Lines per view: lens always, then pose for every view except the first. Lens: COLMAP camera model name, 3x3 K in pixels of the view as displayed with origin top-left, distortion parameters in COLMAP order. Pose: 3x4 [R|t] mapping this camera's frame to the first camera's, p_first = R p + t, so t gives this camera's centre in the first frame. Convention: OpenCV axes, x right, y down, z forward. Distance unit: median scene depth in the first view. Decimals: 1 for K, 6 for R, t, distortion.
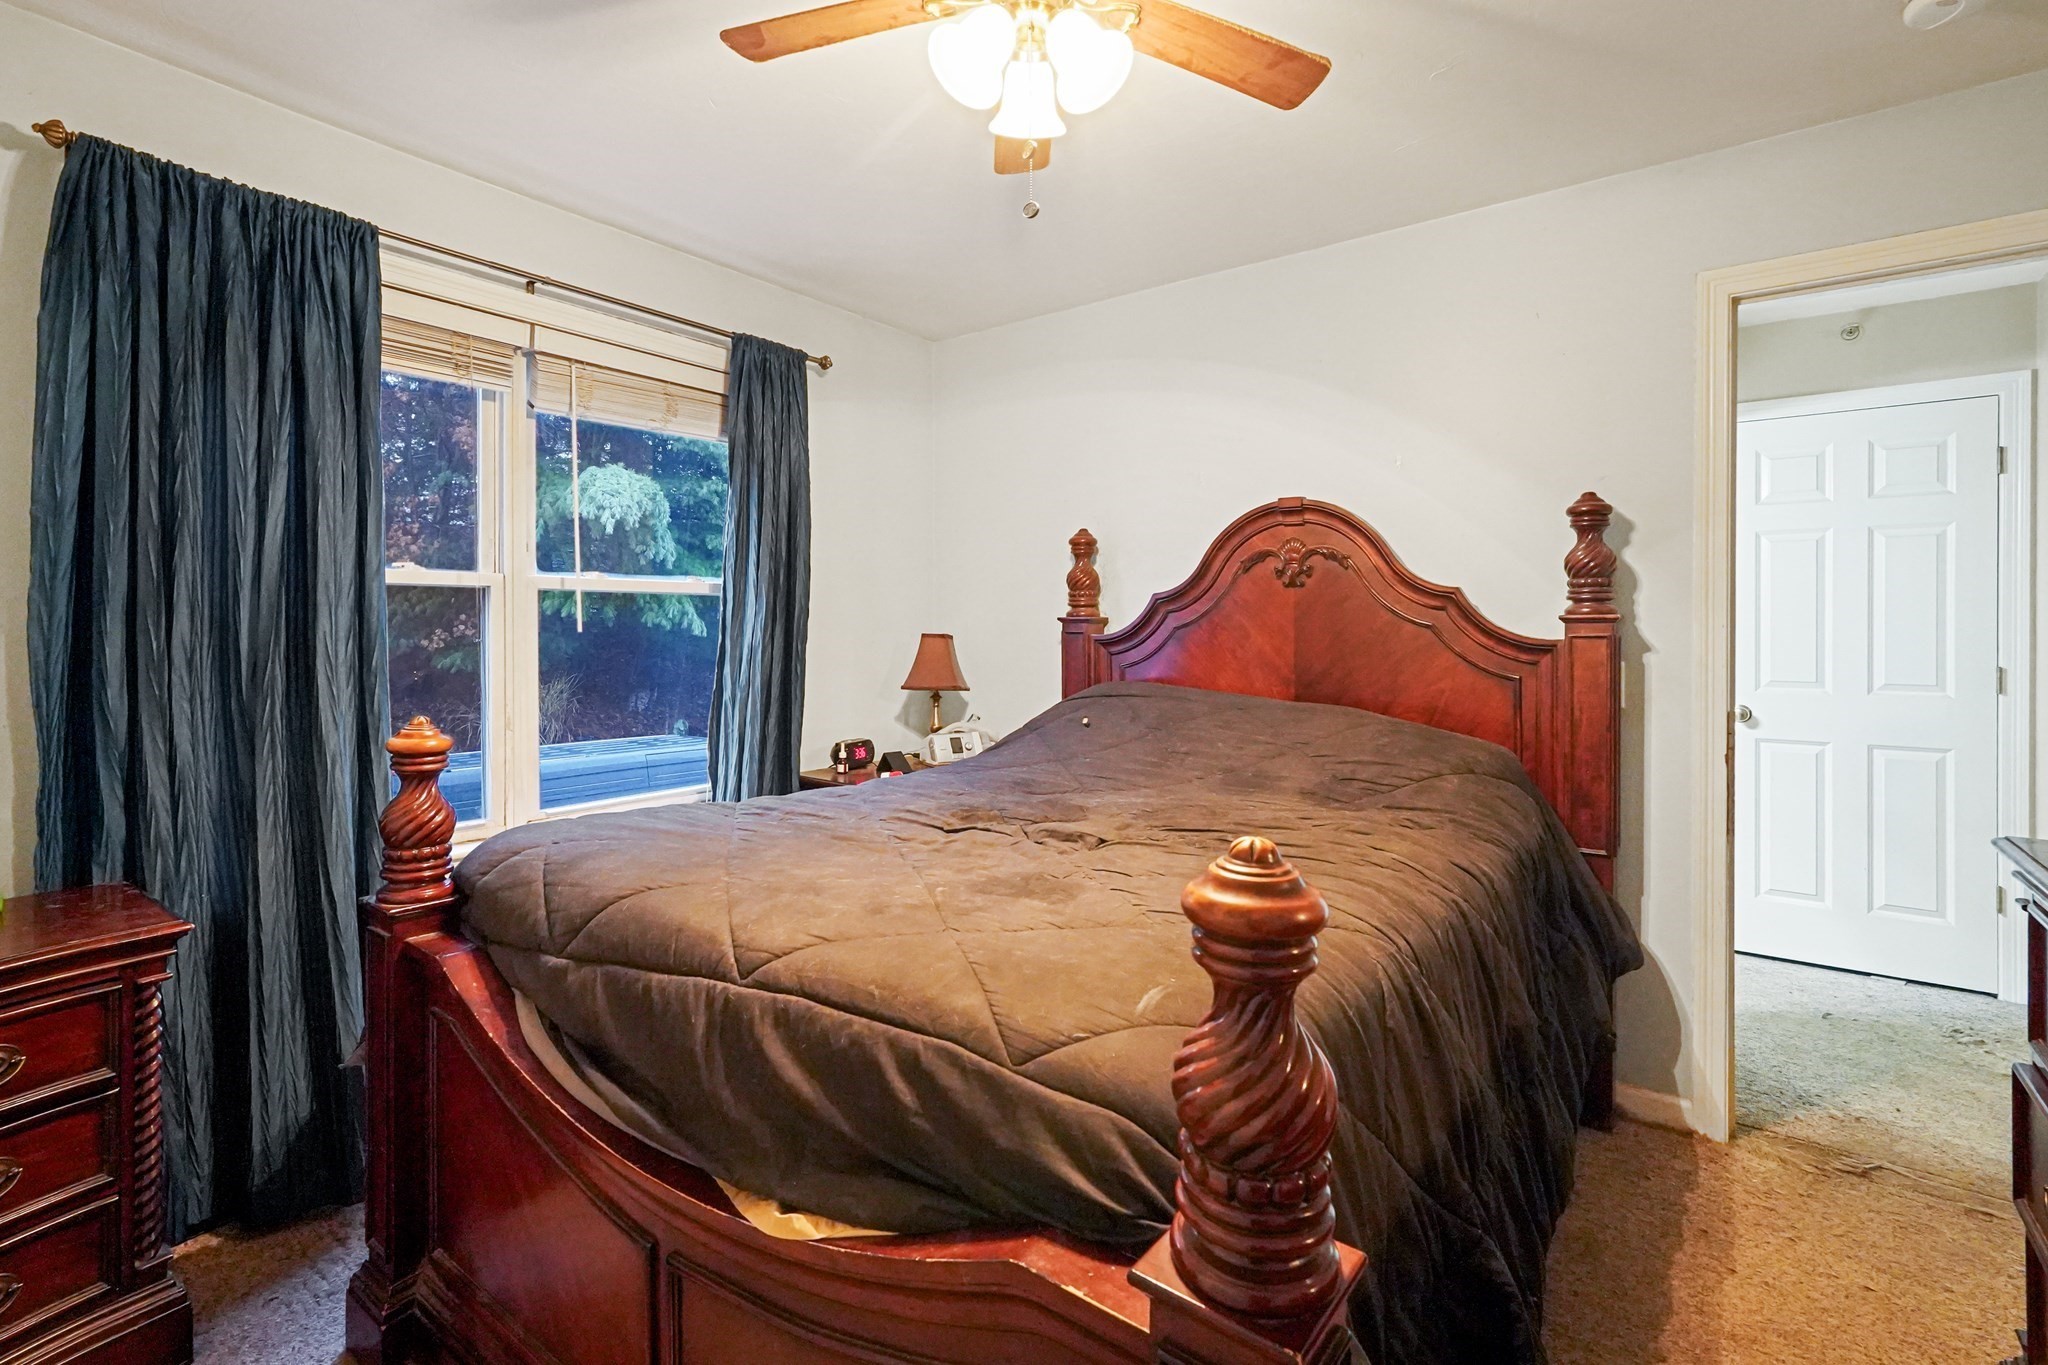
lens RADIAL K [[957.5, 0, 1019.4], [0, 957.5, 628.6], [0, 0, 1]] dist [-0.016813, 0.000043]
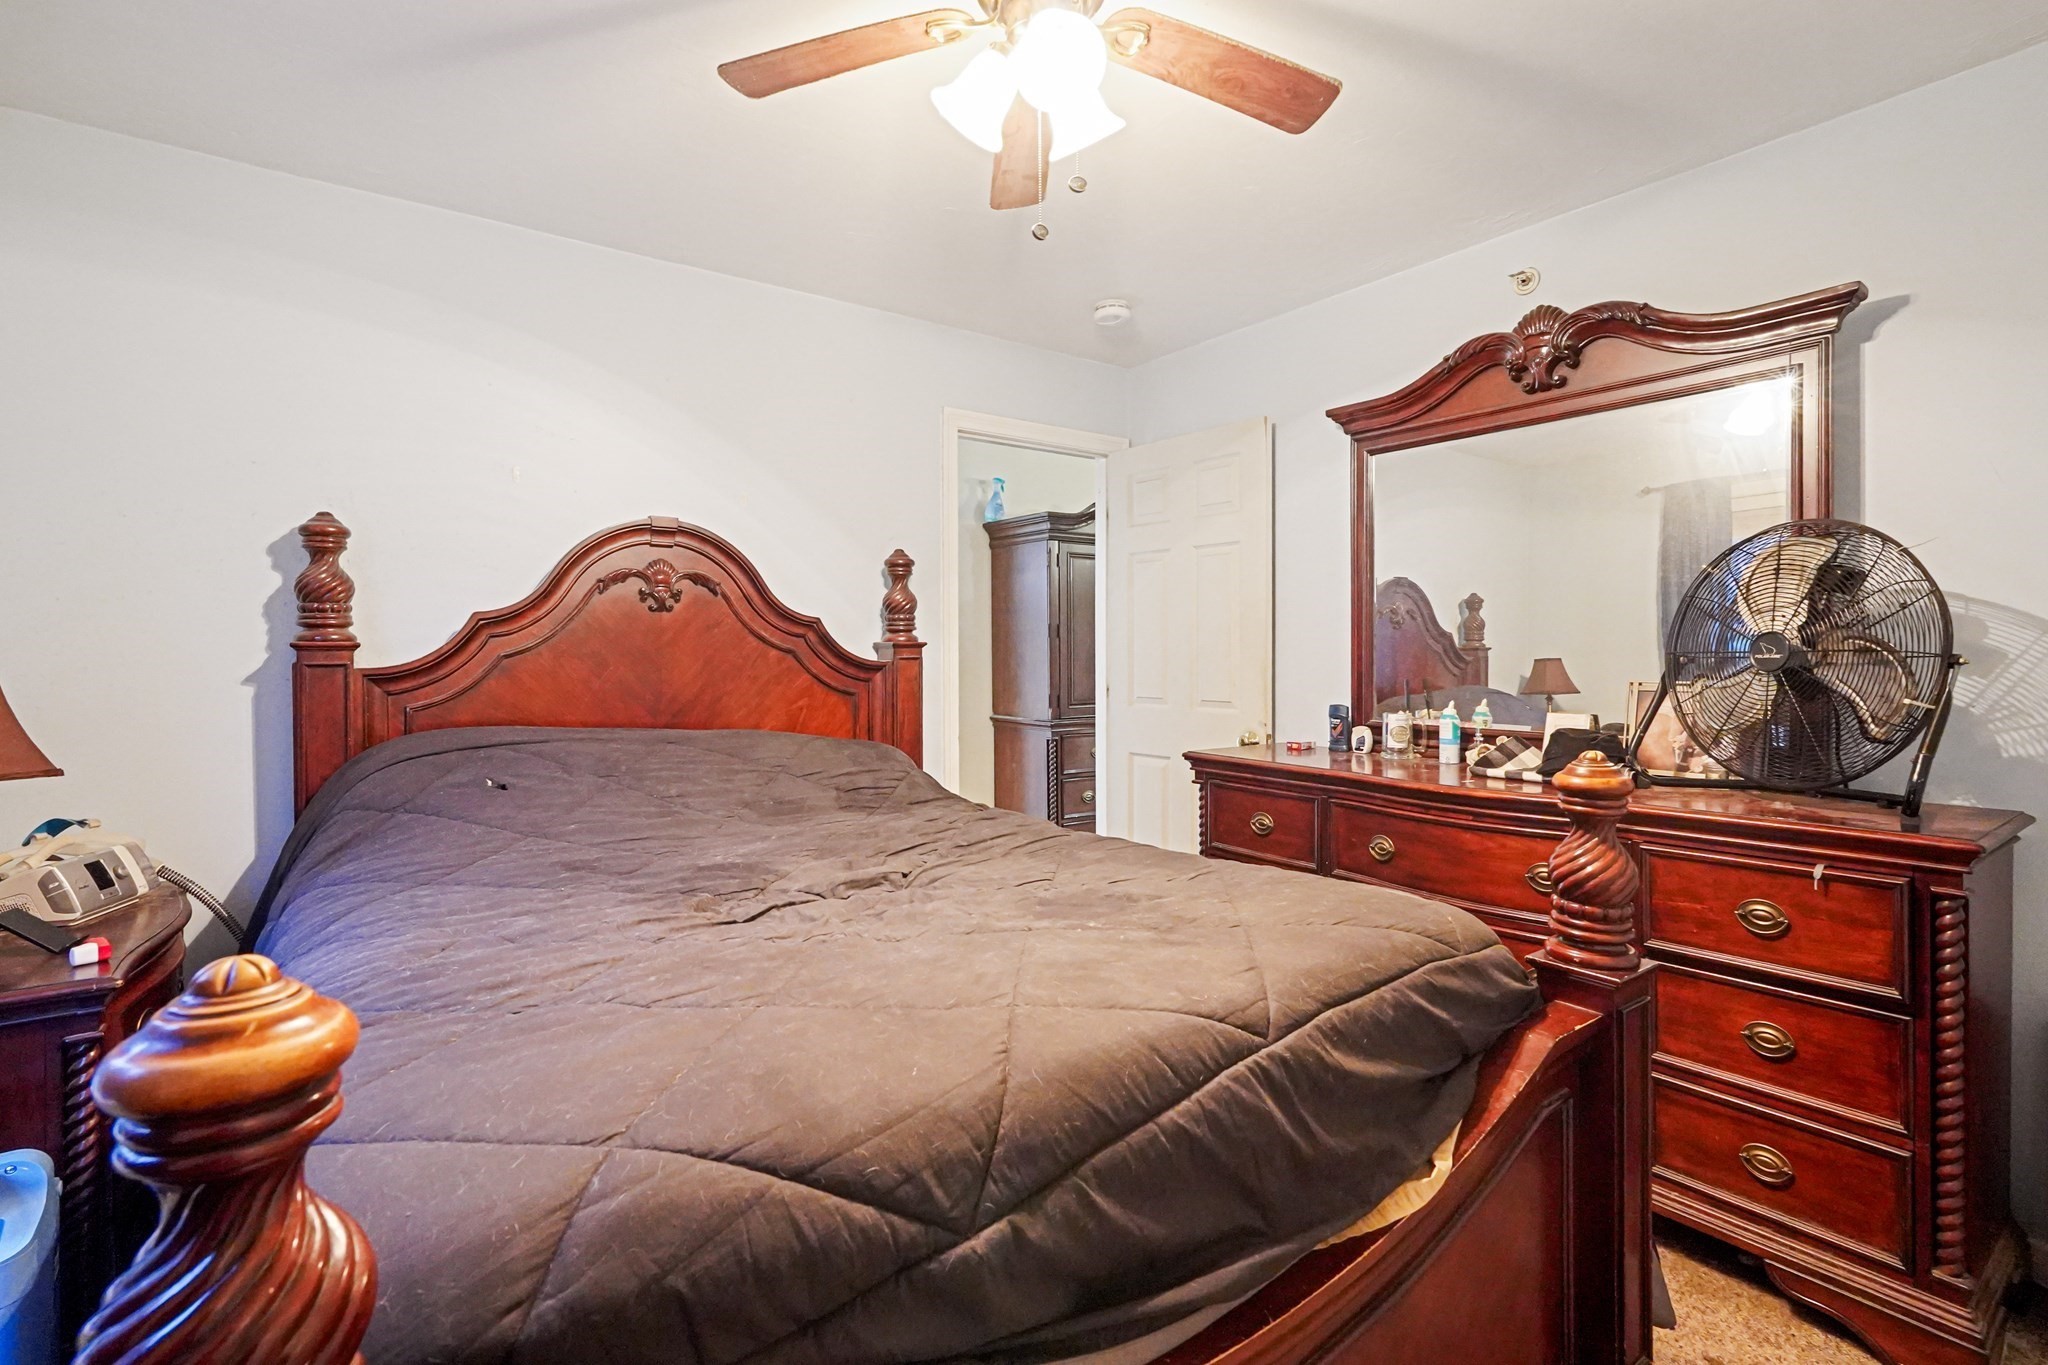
lens RADIAL K [[918.7, 0, 1024.0], [0, 918.7, 682.5], [0, 0, 1]] dist [0.001957, 0.000158]
pose [[0.284940, -0.040154, 0.957704, -0.555956], [0.012258, 0.999193, 0.038247, -0.003994], [-0.958467, 0.000842, 0.285202, 0.455544]]
